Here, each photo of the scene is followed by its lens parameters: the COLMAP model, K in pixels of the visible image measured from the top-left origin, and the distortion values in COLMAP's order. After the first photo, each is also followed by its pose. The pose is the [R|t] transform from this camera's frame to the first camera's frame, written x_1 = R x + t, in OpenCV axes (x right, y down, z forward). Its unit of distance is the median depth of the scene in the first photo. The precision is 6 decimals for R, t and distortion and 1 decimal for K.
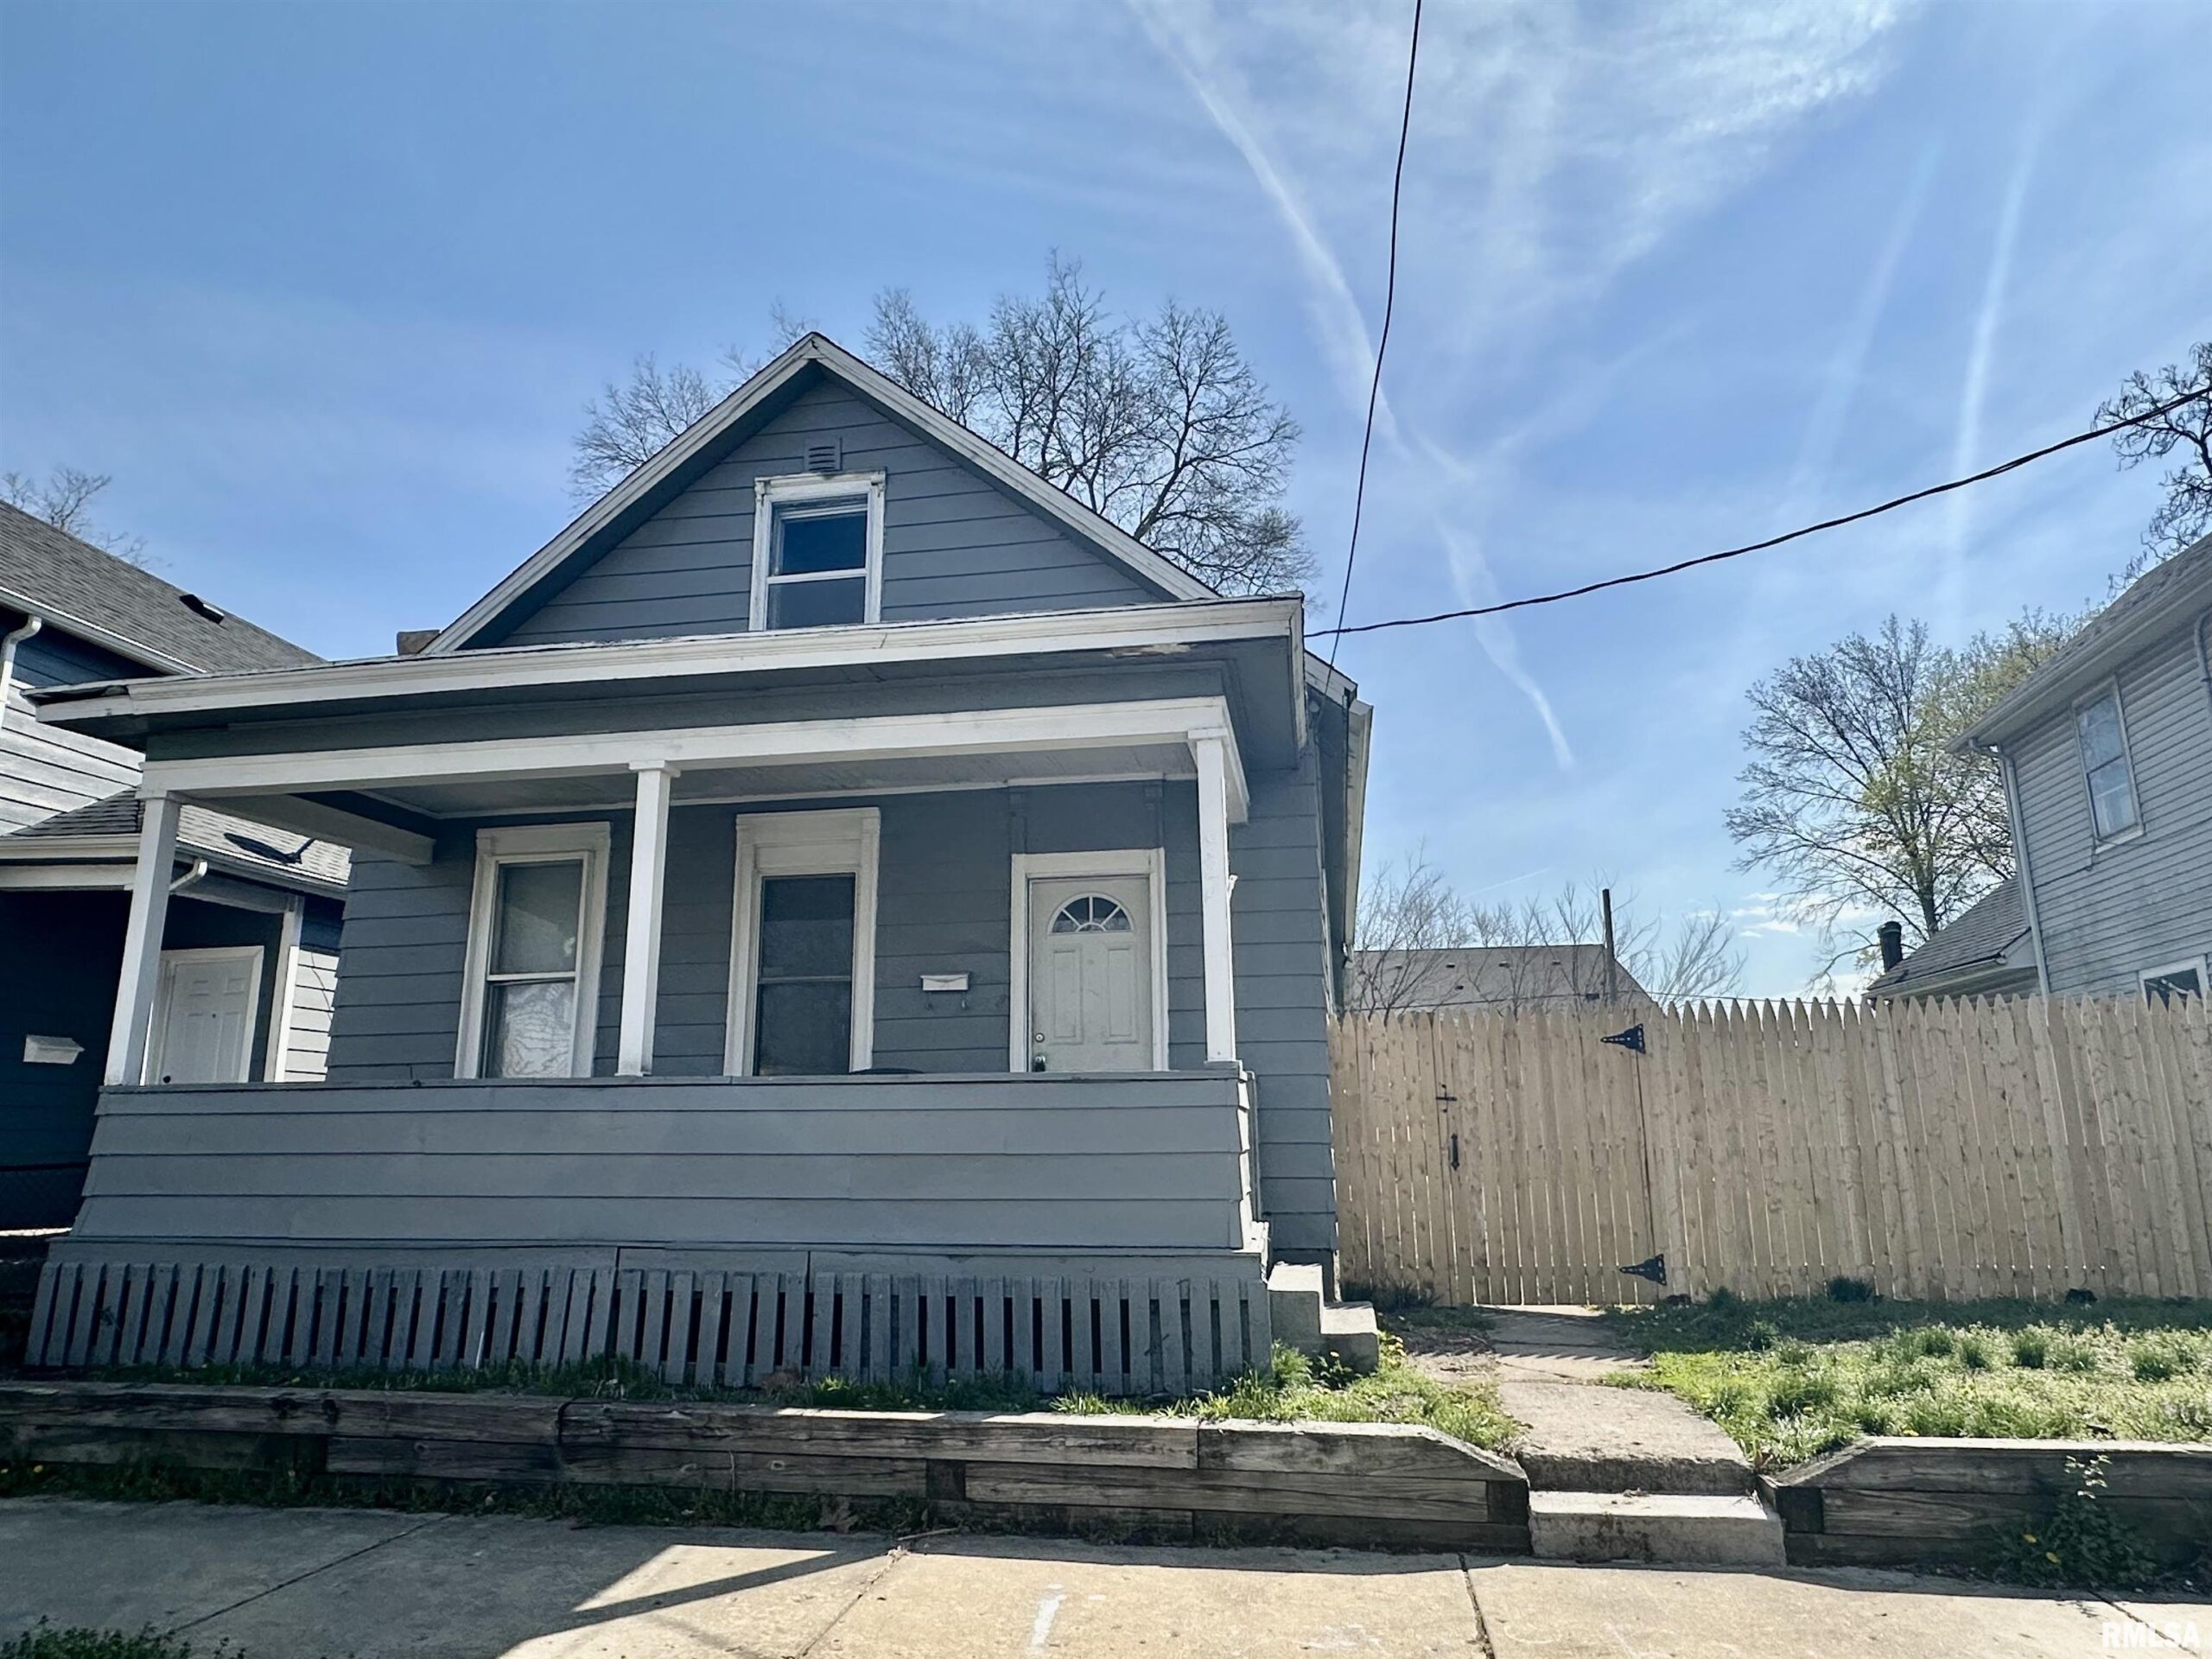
lens RADIAL K [[1387.8, 0, 1102.2], [0, 1387.8, 843.6], [0, 0, 1]] dist [-0.020109, 0.020702]
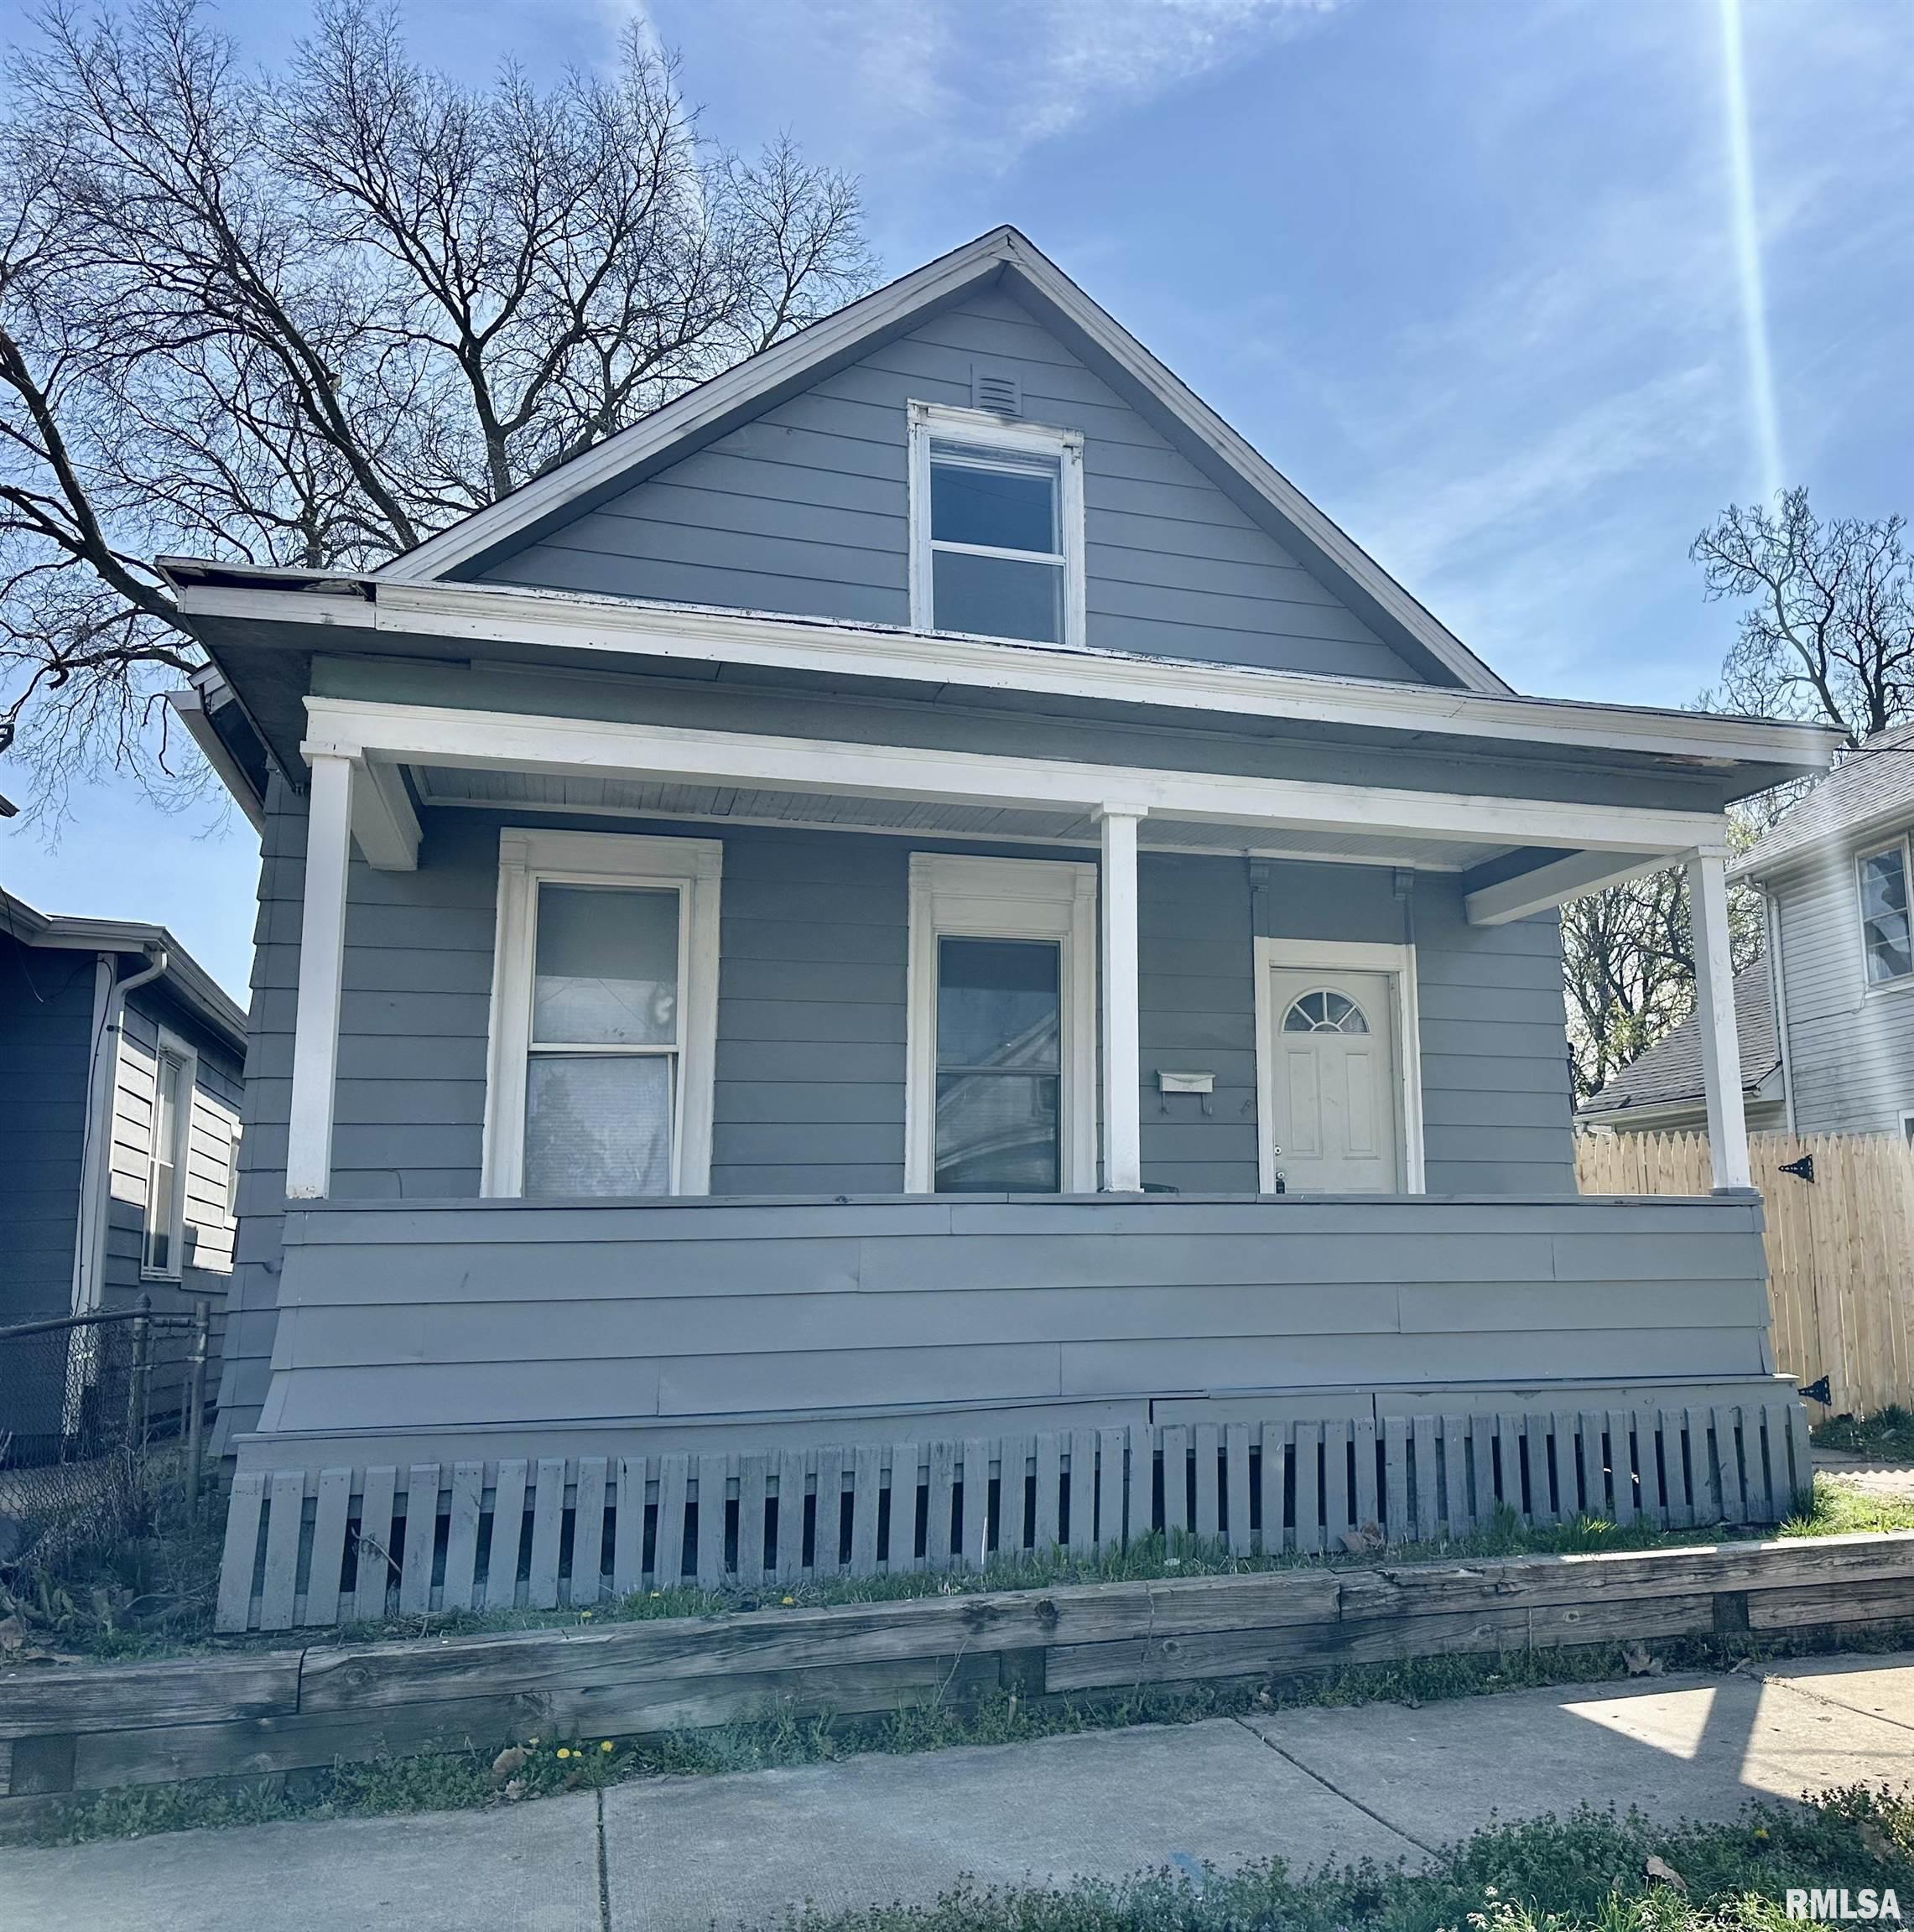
lens RADIAL K [[1946.3, 0, 957.9], [0, 1946.3, 959.0], [0, 0, 1]] dist [0.052880, 0.000000]
pose [[0.860184, 0.071400, 0.504961, -1.012705], [-0.096285, 0.995081, 0.023316, 0.013820], [-0.500813, -0.068676, 0.862827, 0.072634]]
